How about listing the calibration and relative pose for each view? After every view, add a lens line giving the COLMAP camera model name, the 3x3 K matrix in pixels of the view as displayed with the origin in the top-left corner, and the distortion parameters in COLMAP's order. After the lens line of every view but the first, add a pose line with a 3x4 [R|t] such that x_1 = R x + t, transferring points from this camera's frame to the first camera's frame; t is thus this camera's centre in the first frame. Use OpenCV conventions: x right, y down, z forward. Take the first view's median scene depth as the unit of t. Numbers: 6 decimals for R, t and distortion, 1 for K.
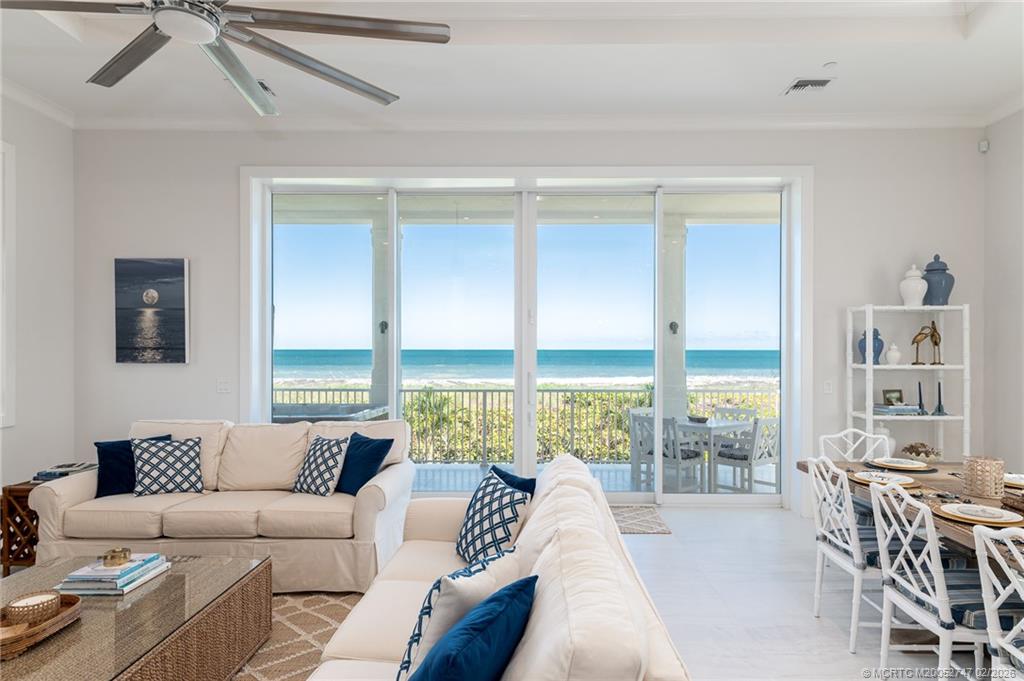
lens RADIAL K [[695.0, 0, 540.6], [0, 695.0, 352.9], [0, 0, 1]] dist [0.002428, 0.000097]
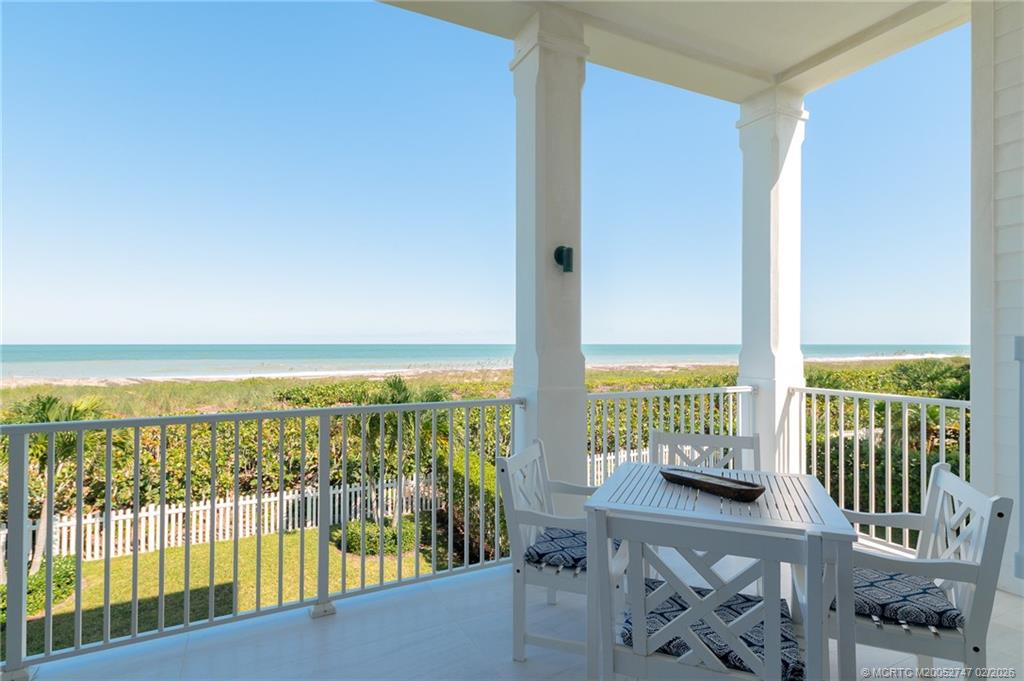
lens RADIAL K [[508.7, 0, 512.0], [0, 508.7, 340.5], [0, 0, 1]] dist [0.001891, 0.000041]
pose [[0.890281, -0.000600, 0.455412, 0.007062], [0.009177, 0.999820, -0.016623, 0.011815], [-0.455320, 0.018978, 0.890126, 0.391139]]
